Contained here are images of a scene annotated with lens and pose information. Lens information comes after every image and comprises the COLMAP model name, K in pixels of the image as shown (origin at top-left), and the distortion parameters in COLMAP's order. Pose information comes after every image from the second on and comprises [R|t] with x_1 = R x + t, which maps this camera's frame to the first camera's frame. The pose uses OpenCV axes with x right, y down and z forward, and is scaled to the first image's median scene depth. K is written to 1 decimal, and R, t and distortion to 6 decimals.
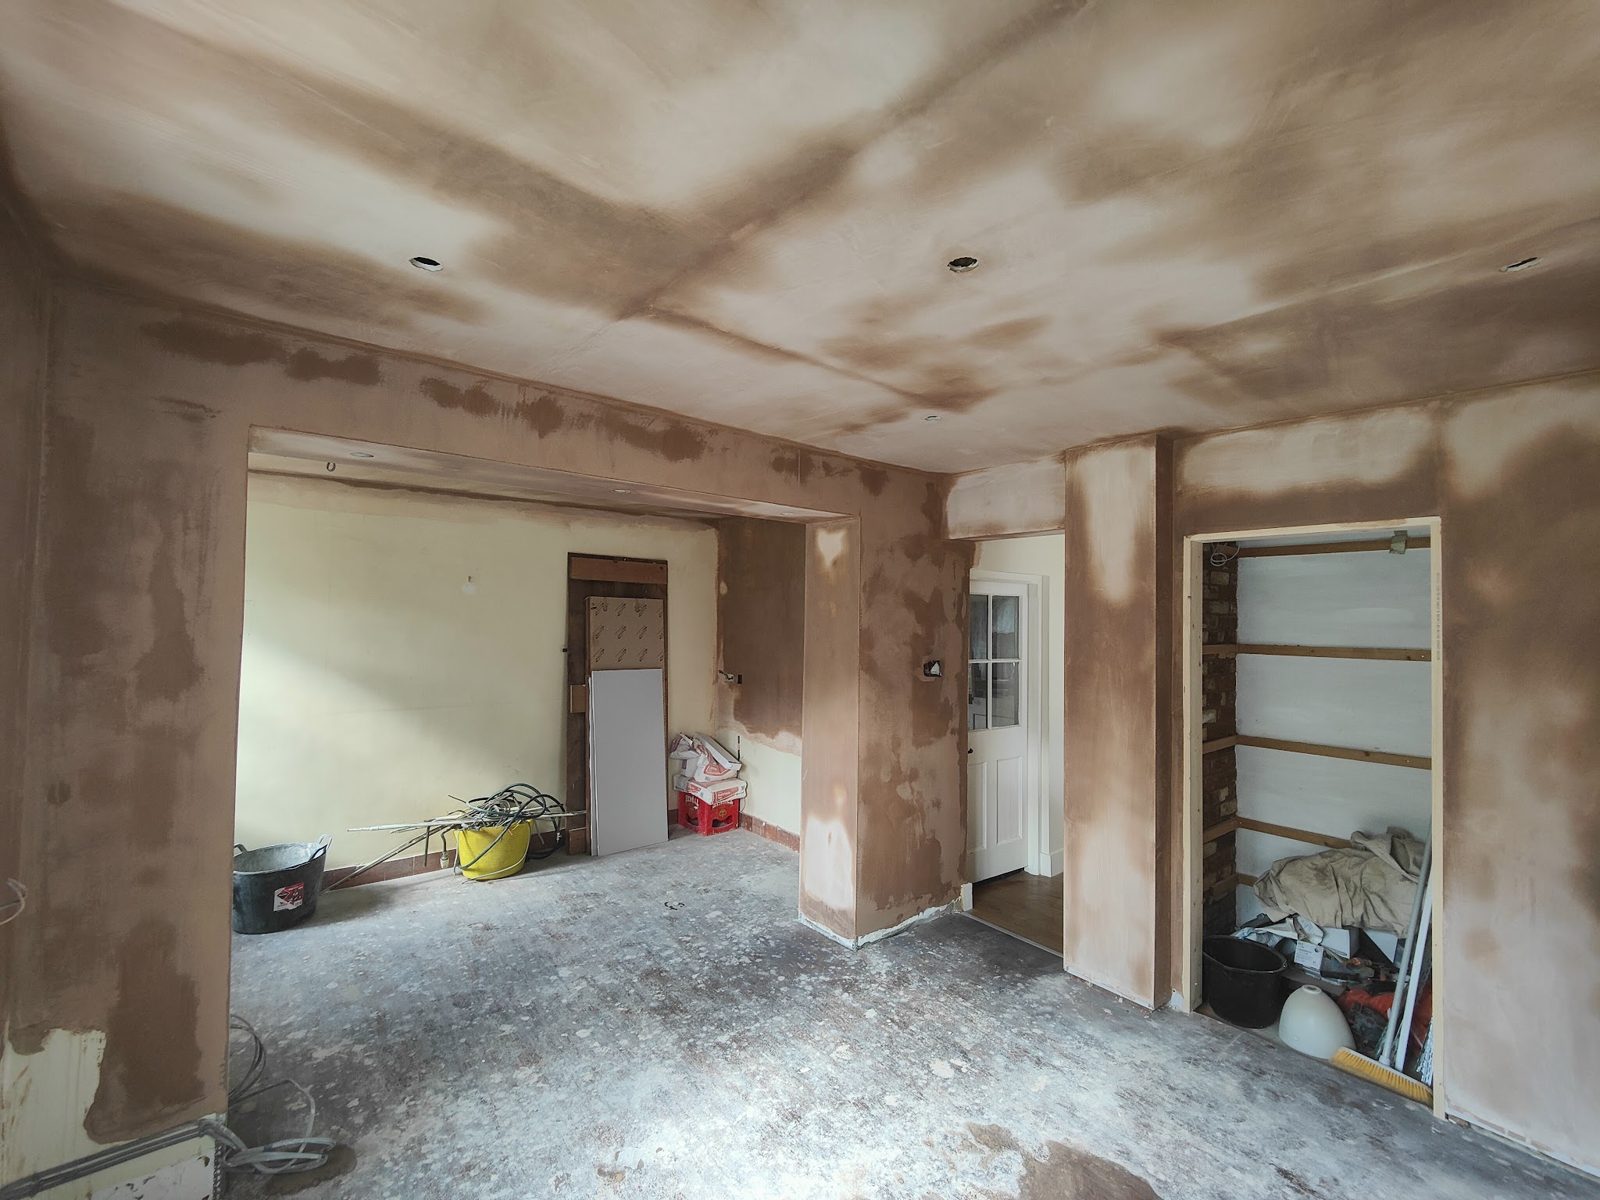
lens RADIAL K [[693.8, 0, 805.0], [0, 693.8, 597.7], [0, 0, 1]] dist [0.006729, -0.003030]
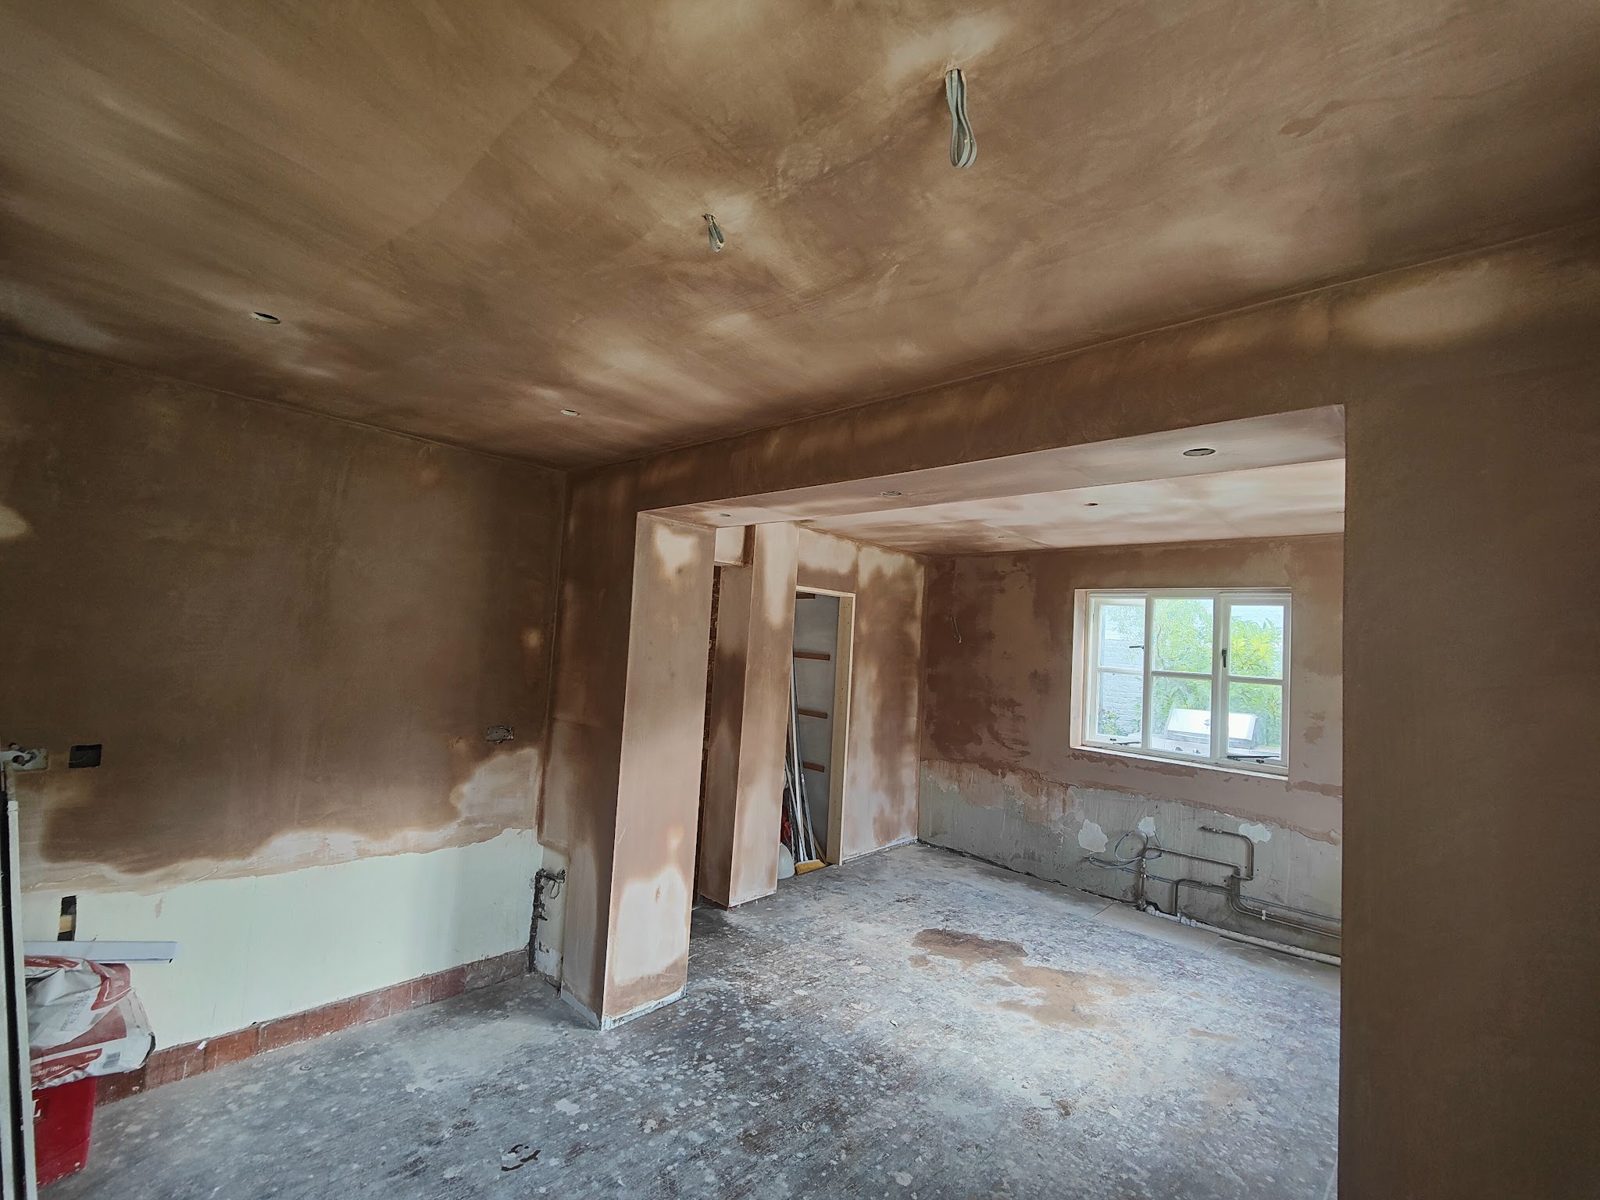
lens RADIAL K [[693.8, 0, 797.2], [0, 693.8, 603.5], [0, 0, 1]] dist [0.006729, -0.003030]
pose [[-0.122283, 0.028744, 0.992079, -1.071793], [-0.085387, 0.995570, -0.039370, 0.014783], [-0.988815, -0.089525, -0.119287, 1.231194]]
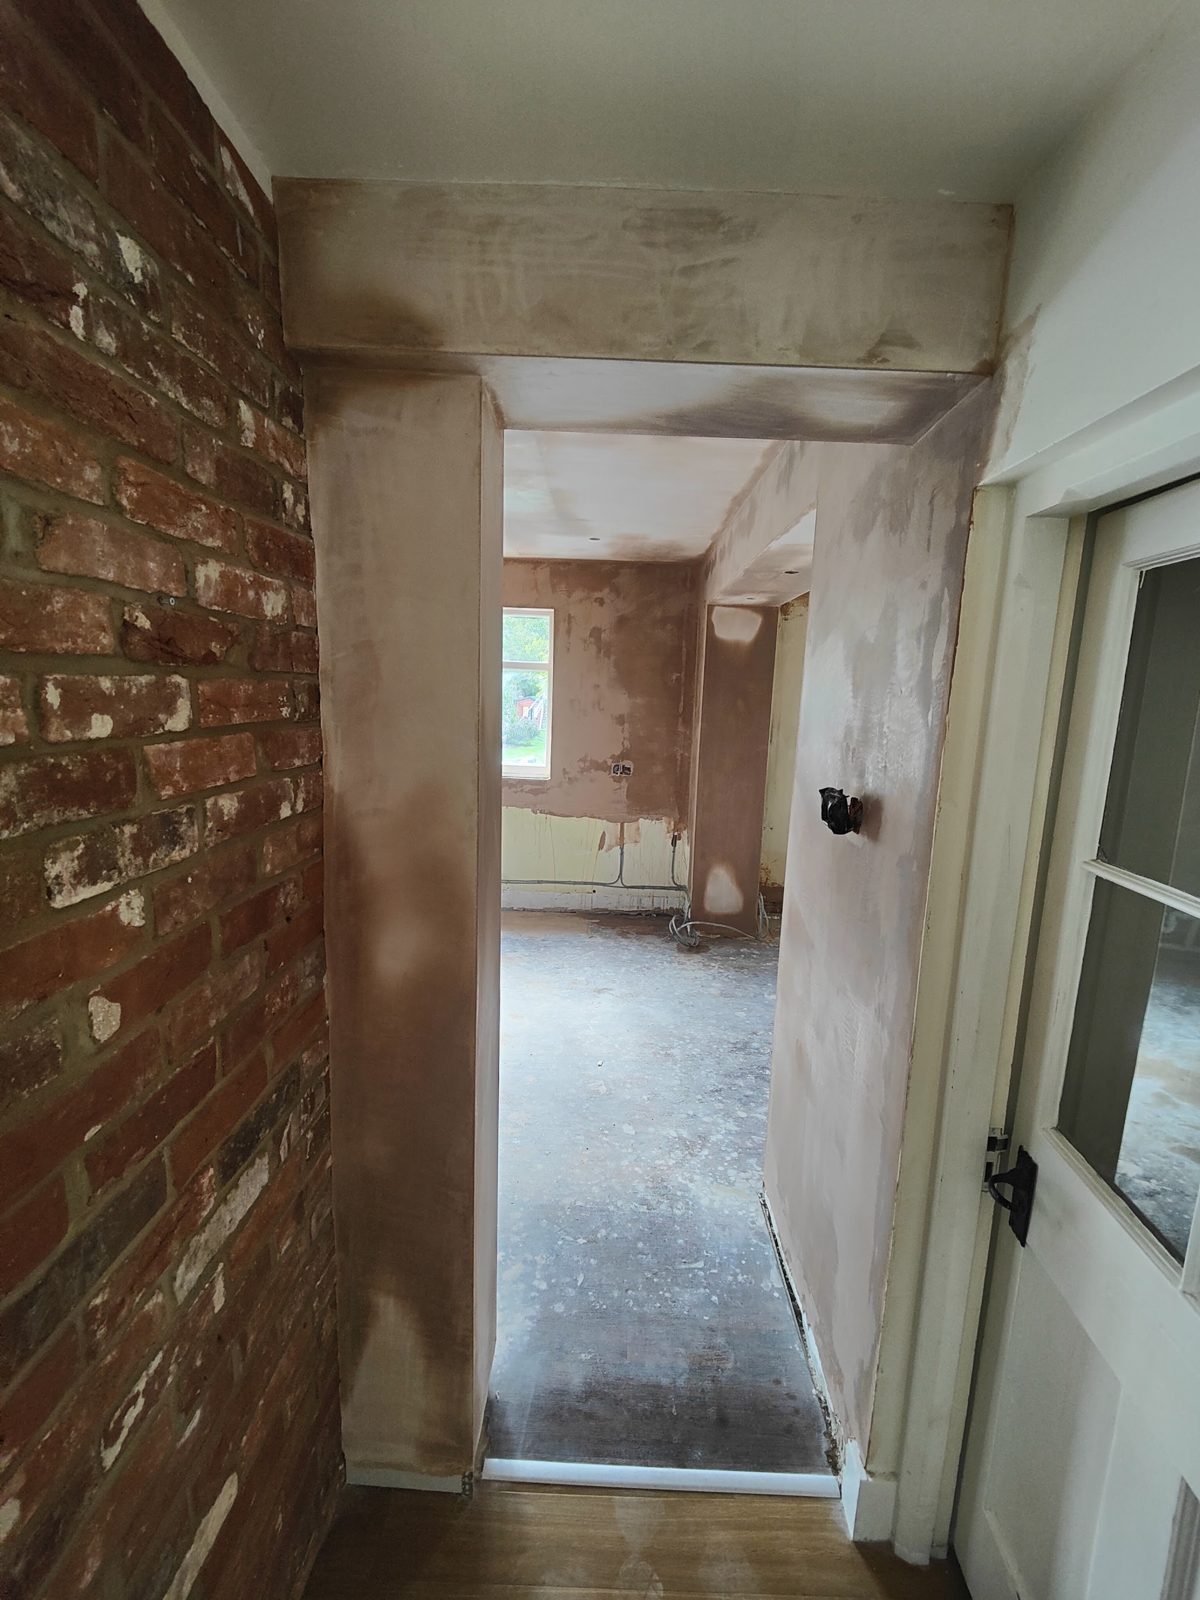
lens RADIAL K [[693.8, 0, 599.1], [0, 693.8, 803.8], [0, 0, 1]] dist [0.006729, -0.003030]
pose [[-0.653242, 0.083184, -0.752566, 0.779099], [-0.024855, 0.991055, 0.131120, 0.066941], [0.756741, 0.104359, -0.645331, 1.548067]]
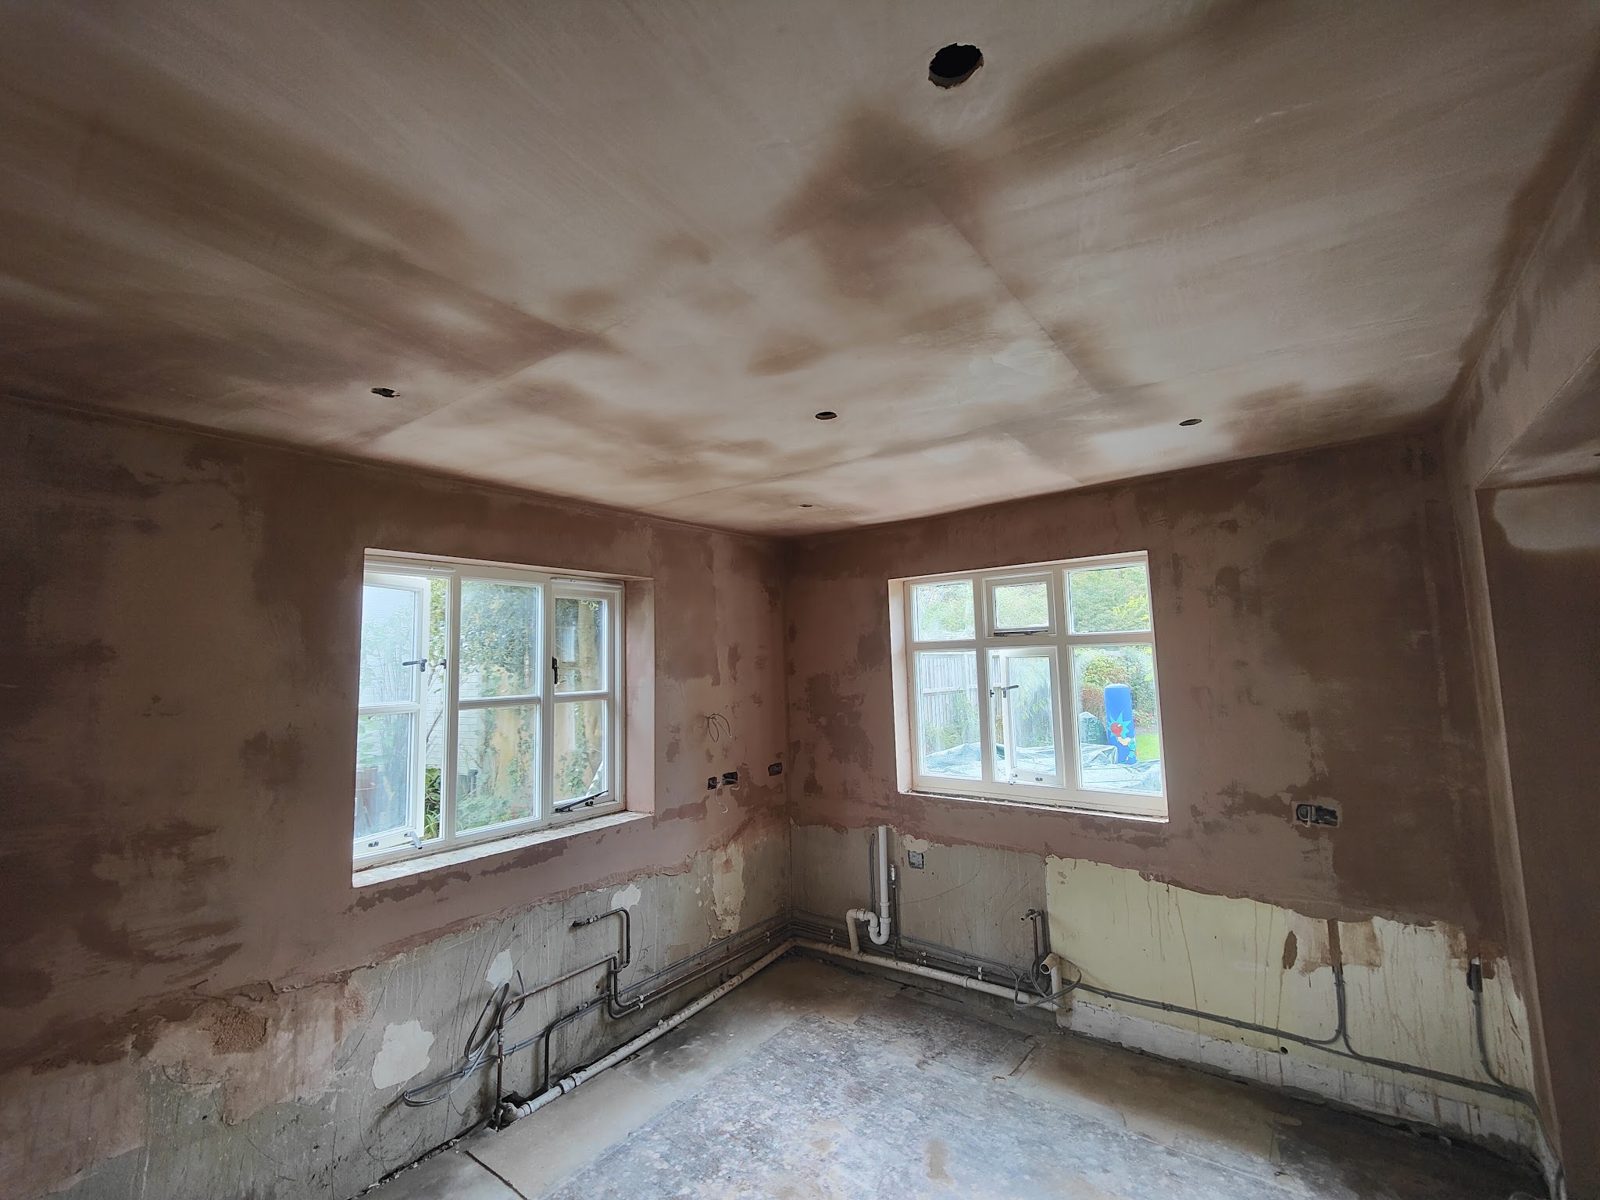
lens RADIAL K [[693.8, 0, 796.4], [0, 693.8, 601.0], [0, 0, 1]] dist [0.006729, -0.003030]
pose [[-0.974673, -0.010215, -0.223402, 0.324350], [0.017613, 0.992347, -0.122218, 0.025120], [0.222941, -0.123057, -0.967034, 1.249421]]
